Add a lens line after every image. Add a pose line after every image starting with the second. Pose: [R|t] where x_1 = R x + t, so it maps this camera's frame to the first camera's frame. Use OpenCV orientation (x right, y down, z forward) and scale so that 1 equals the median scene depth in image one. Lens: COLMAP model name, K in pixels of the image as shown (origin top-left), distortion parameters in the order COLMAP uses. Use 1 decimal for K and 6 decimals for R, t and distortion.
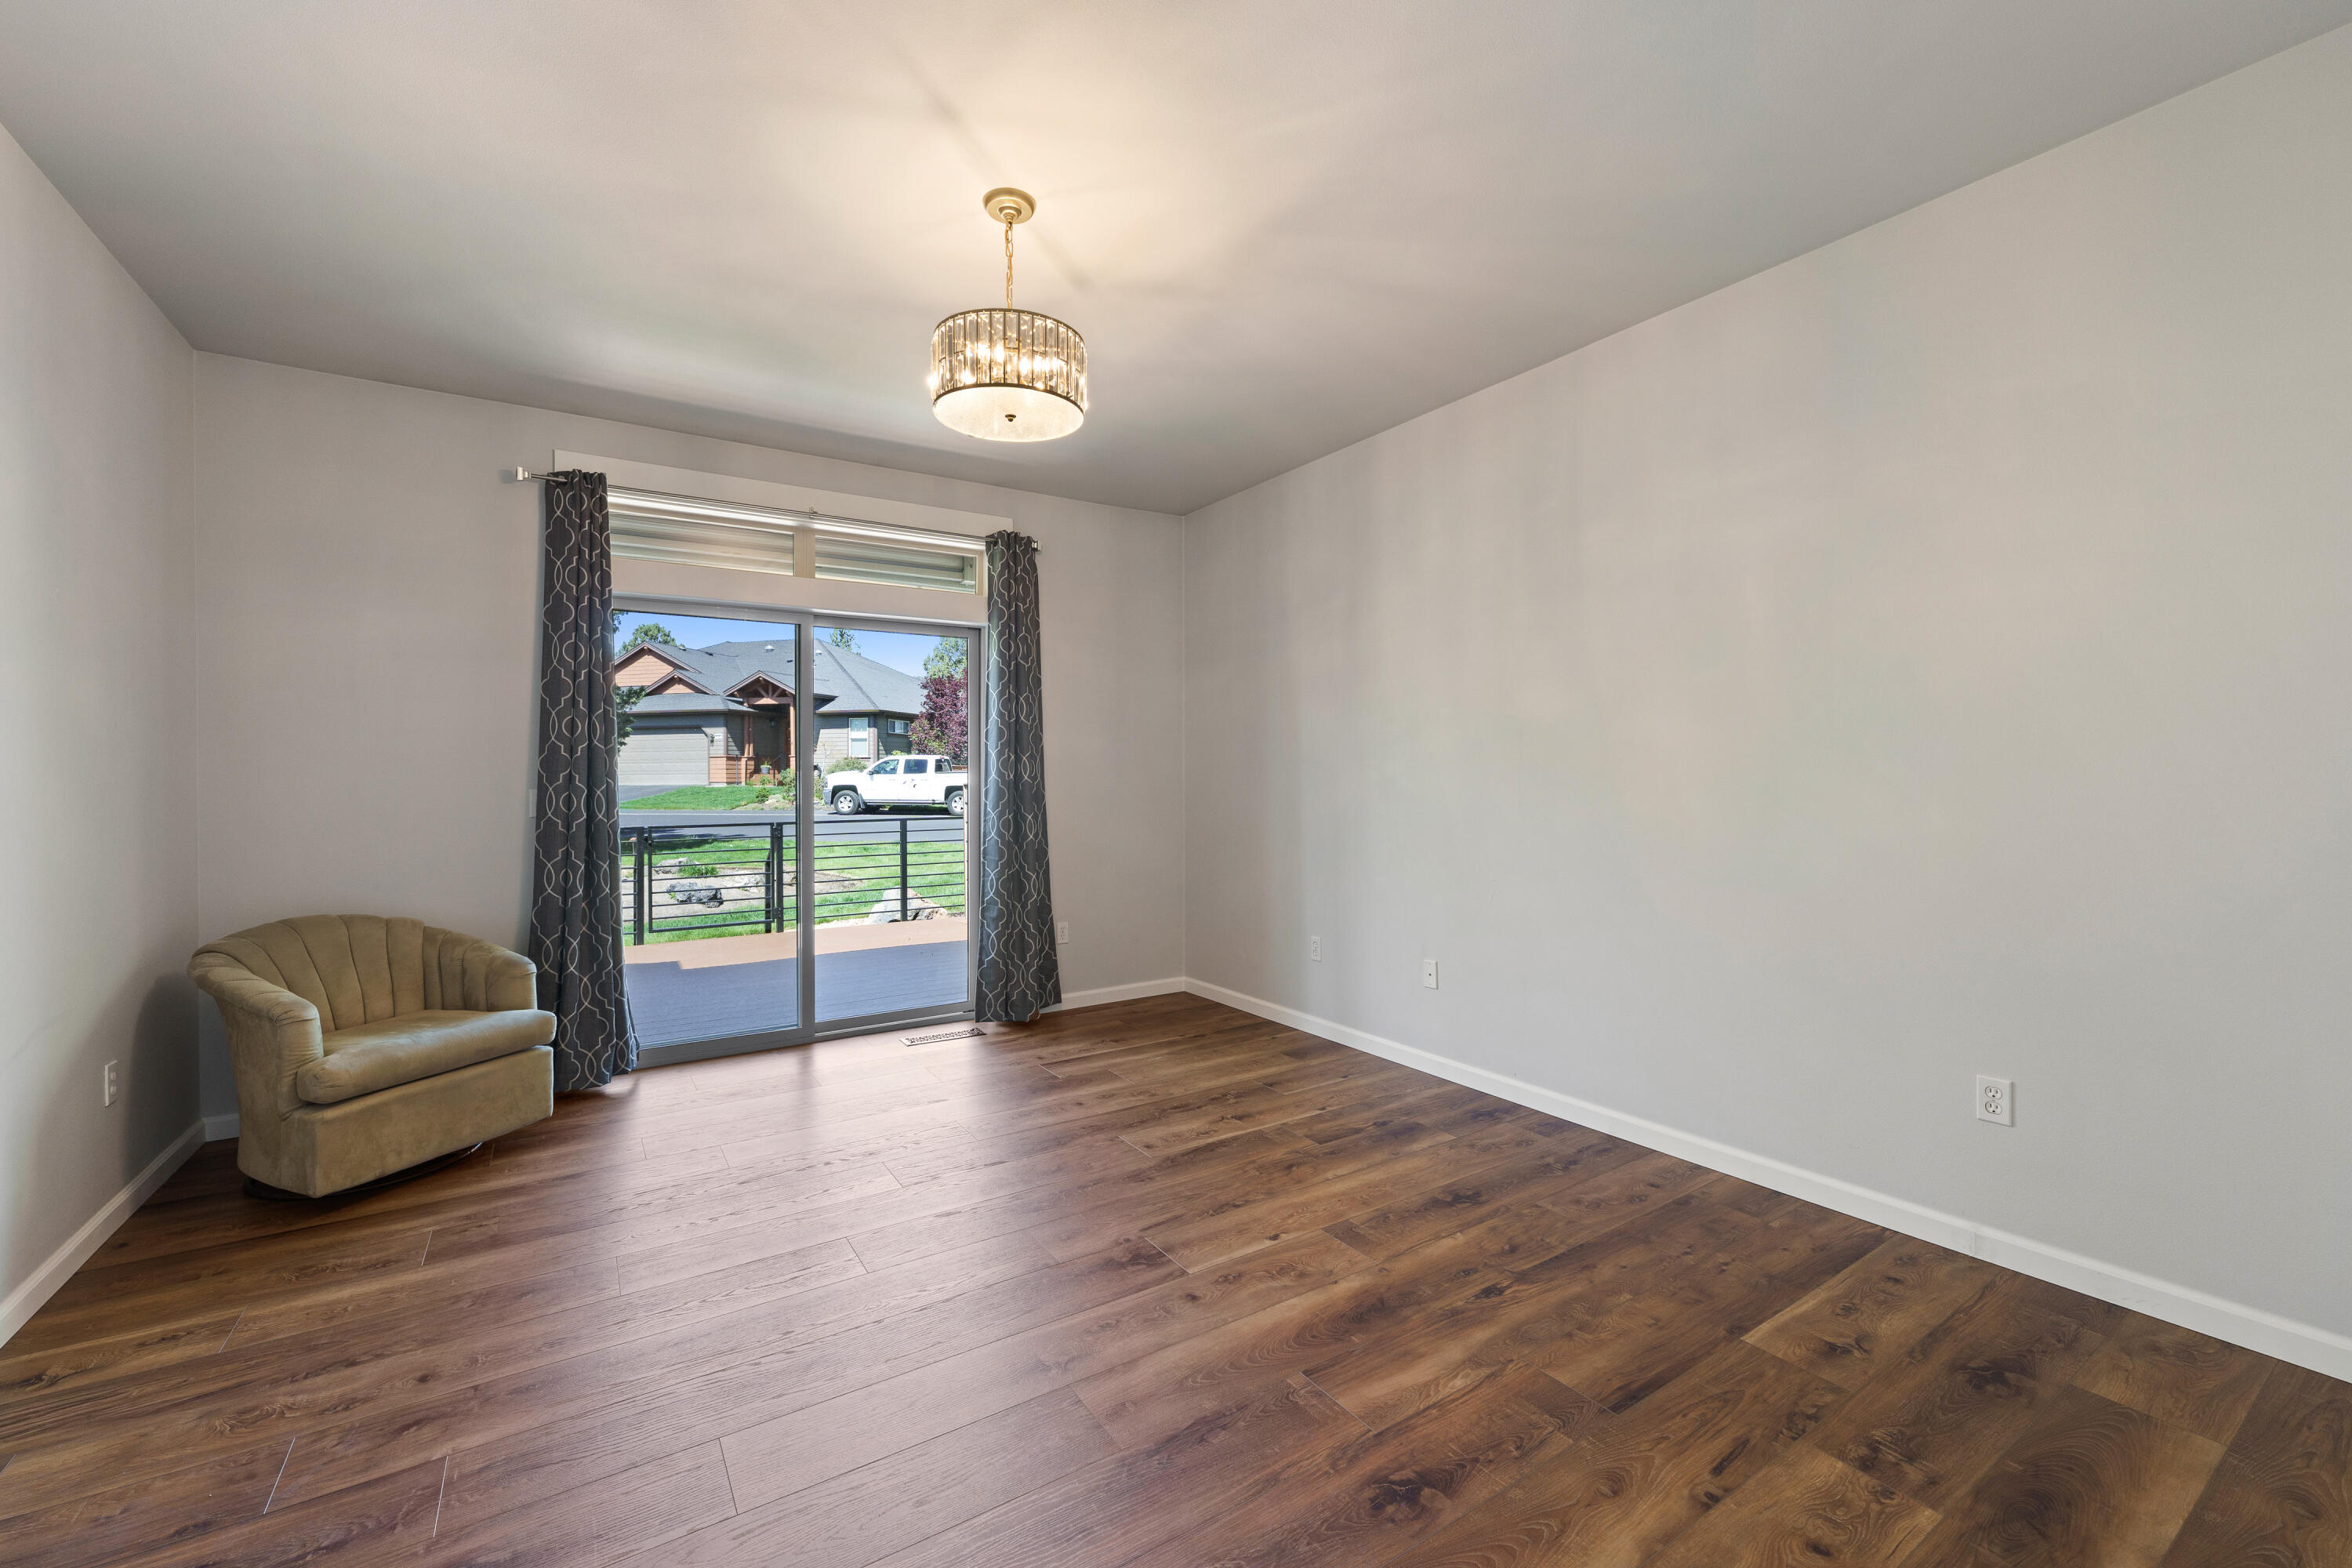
lens RADIAL K [[945.6, 0, 1176.0], [0, 945.6, 784.0], [0, 0, 1]] dist [0.000396, 0.000025]
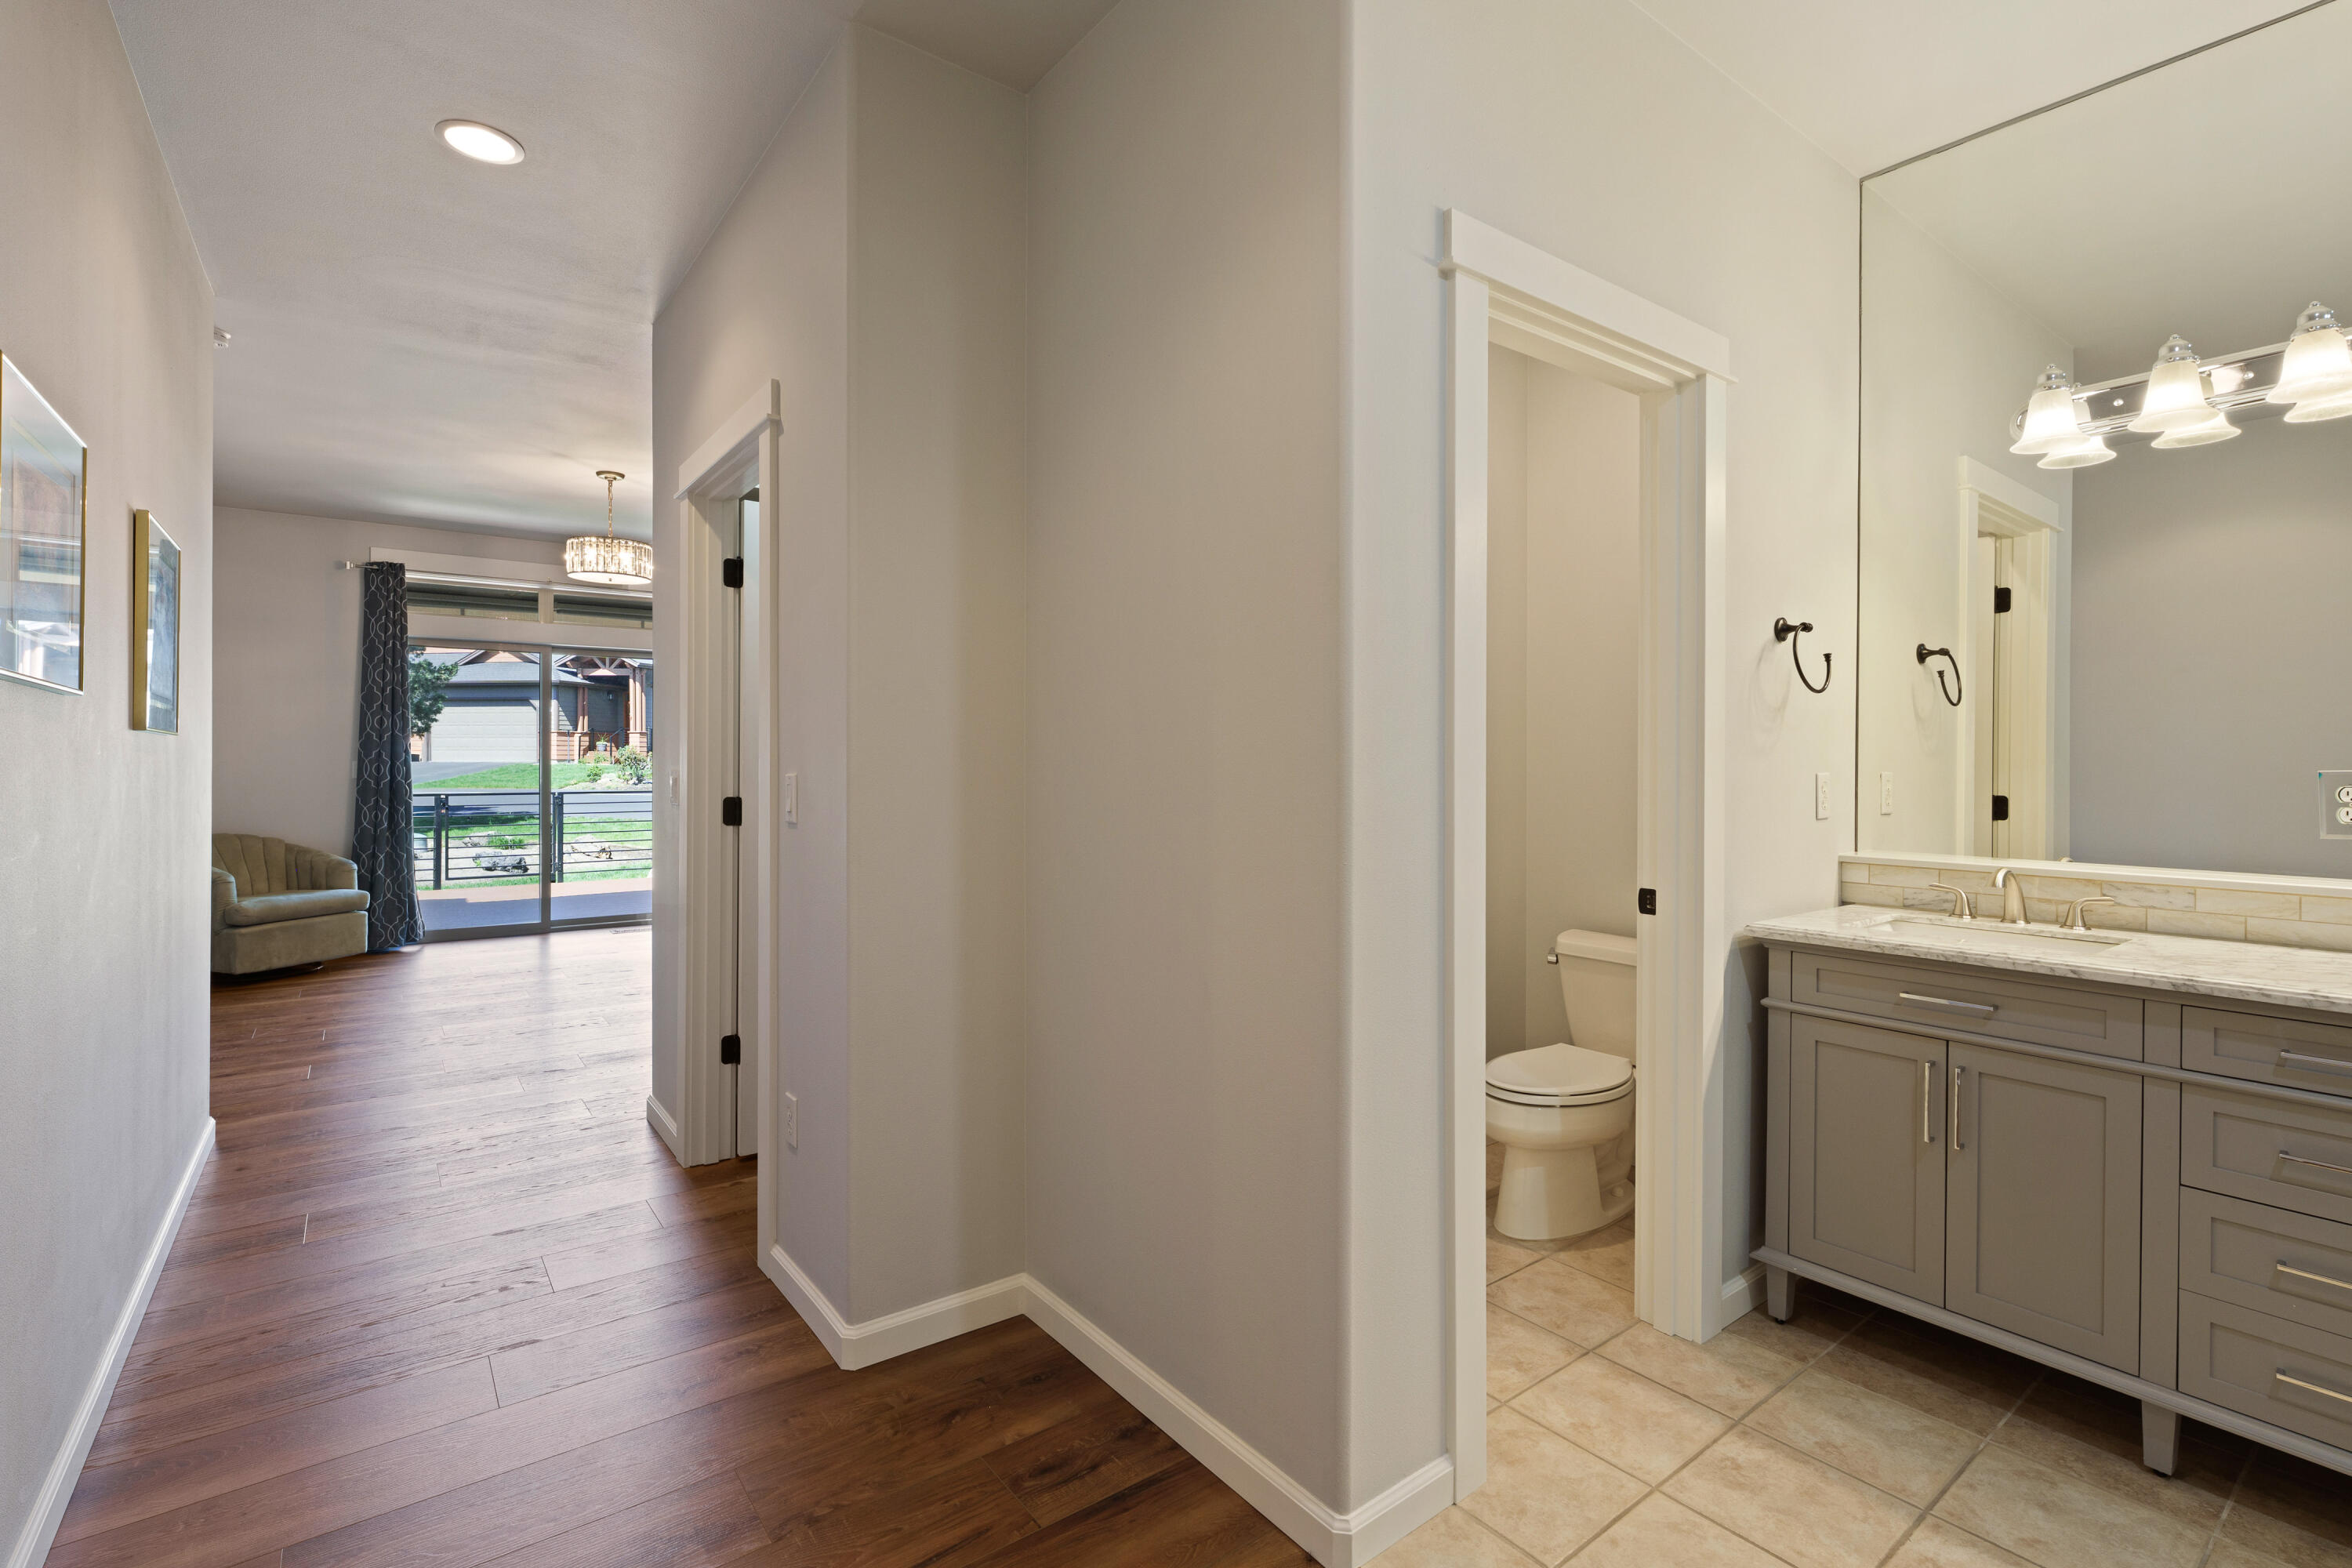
lens RADIAL K [[1067.7, 0, 1181.8], [0, 1067.7, 770.9], [0, 0, 1]] dist [0.001210, -0.000079]
pose [[0.997108, 0.010063, 0.075328, 0.635150], [-0.010276, 0.999944, 0.002439, 0.003954], [-0.075299, -0.003206, 0.997156, -0.995605]]
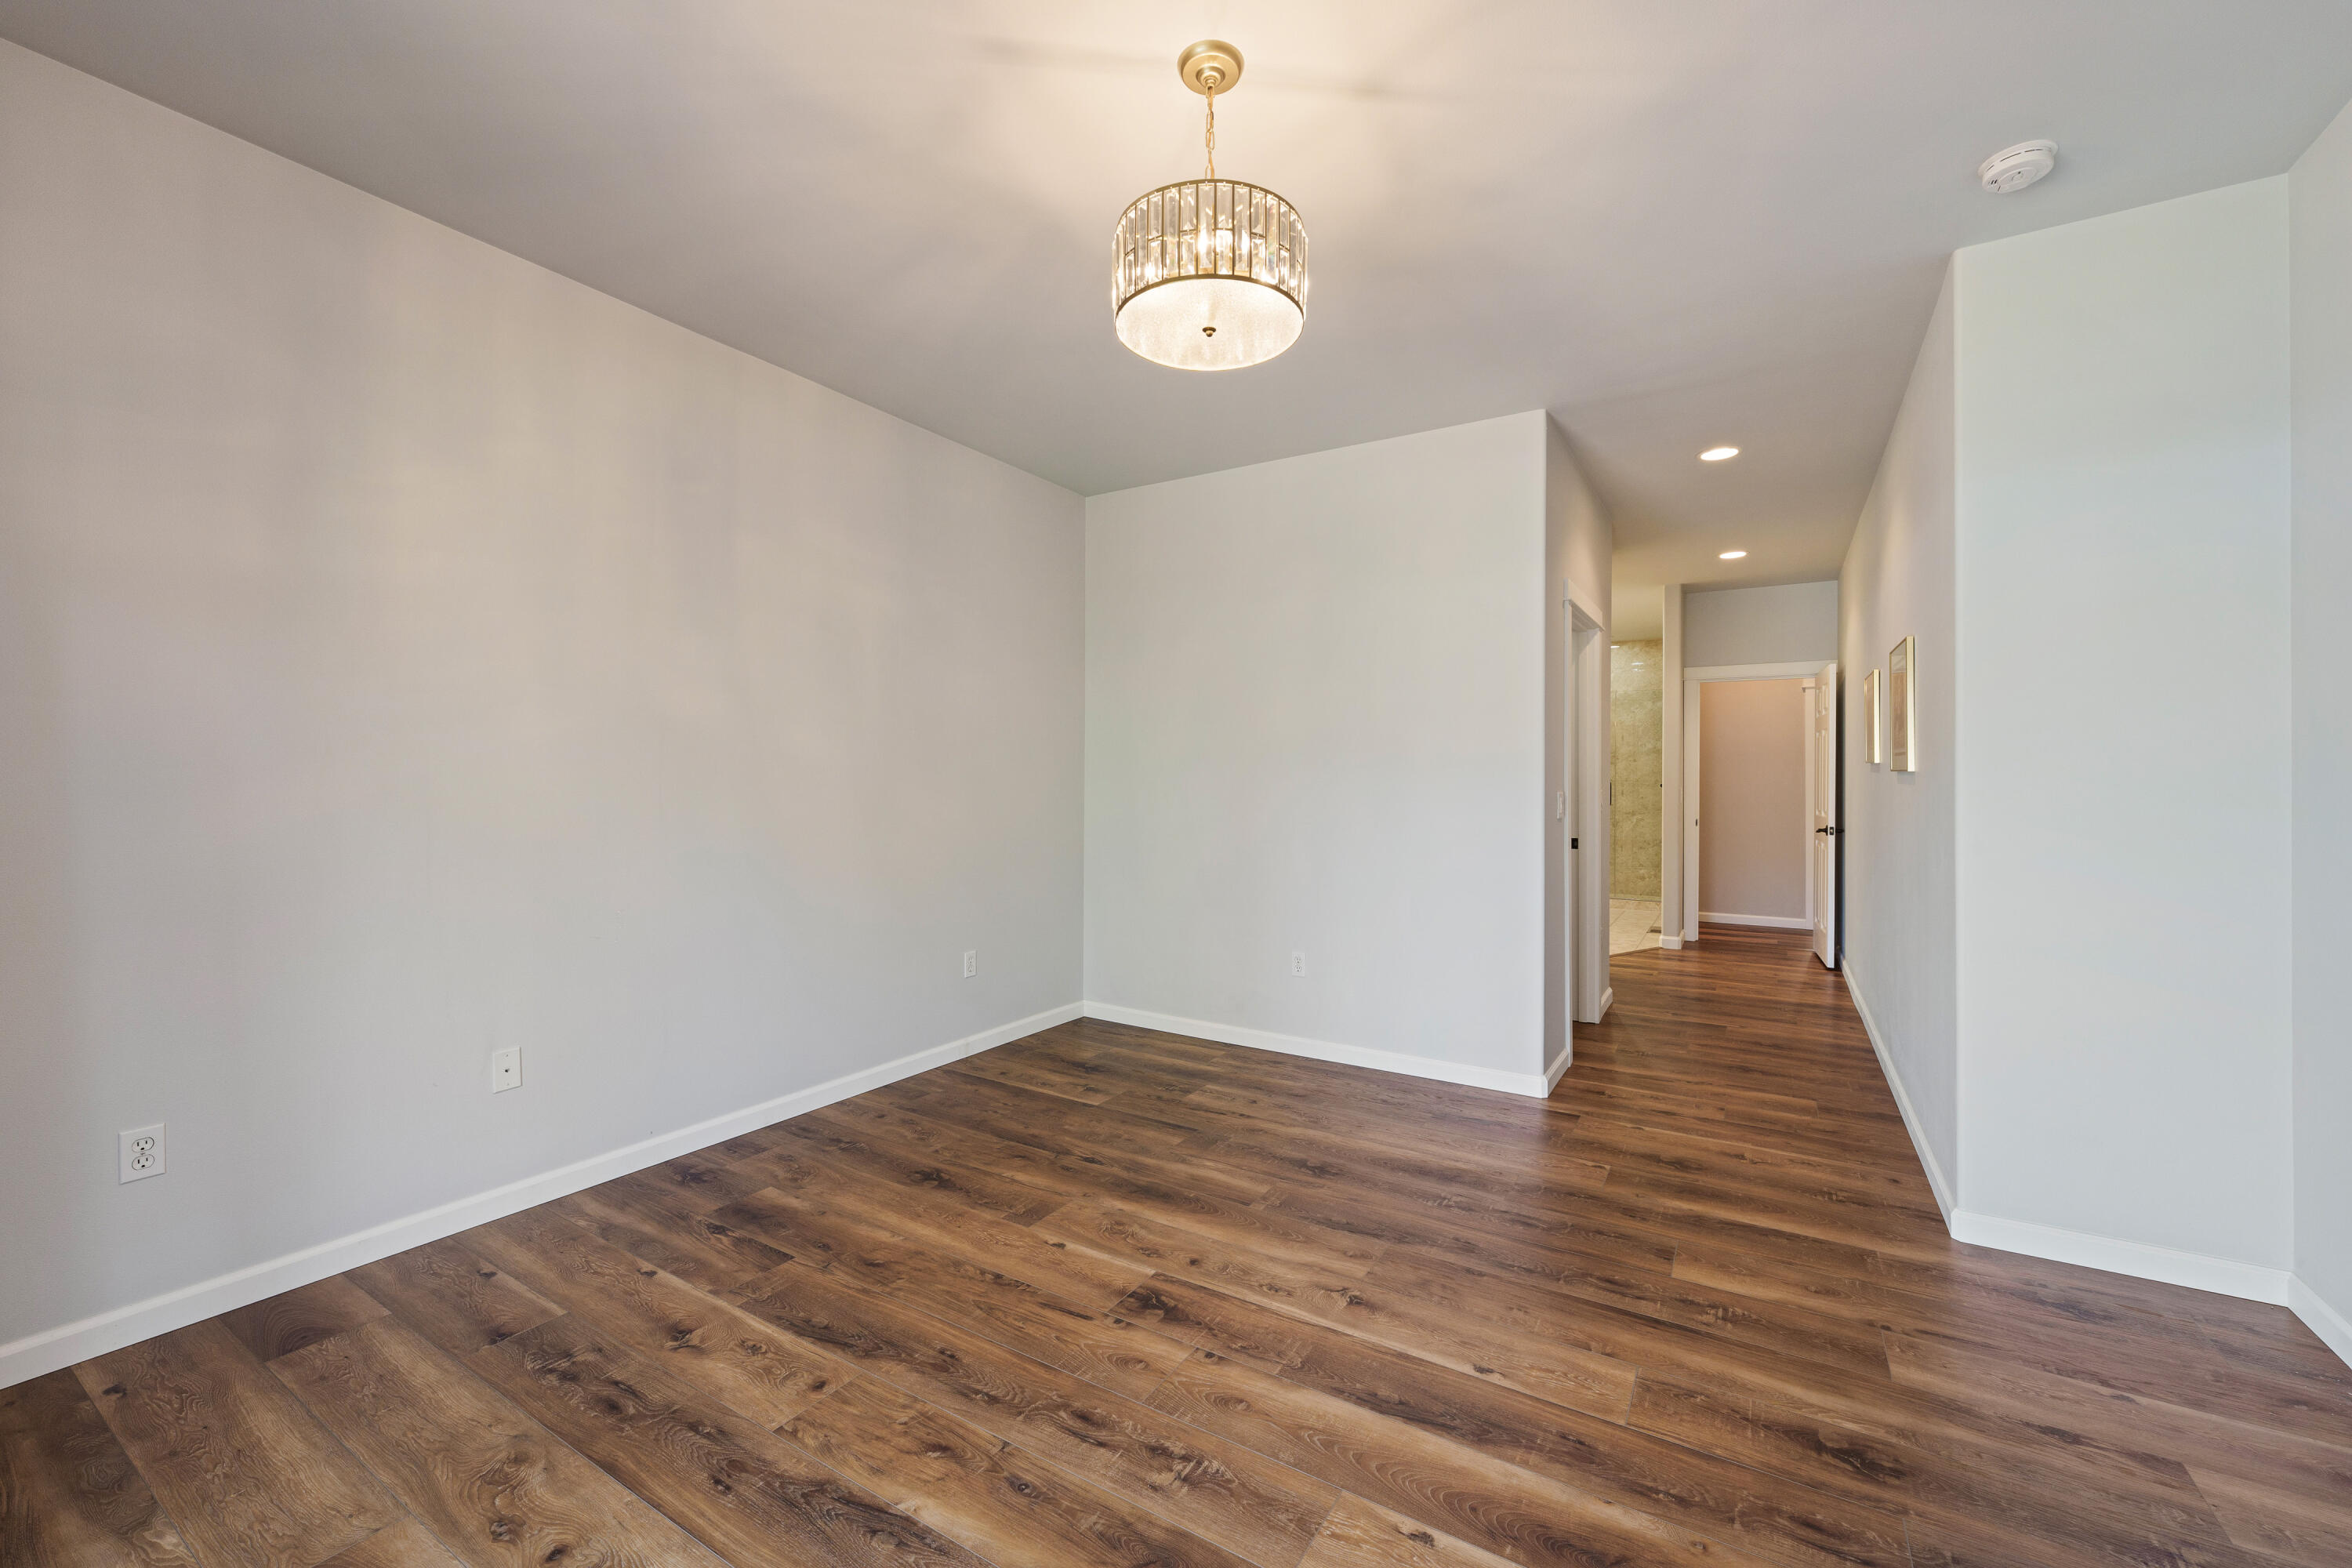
lens RADIAL K [[945.6, 0, 1176.0], [0, 945.6, 784.0], [0, 0, 1]] dist [0.000396, 0.000025]
pose [[-0.430277, 0.003258, 0.902691, -0.568923], [0.004486, 0.999989, -0.001471, 0.001852], [-0.902686, 0.003417, -0.430287, 0.892527]]
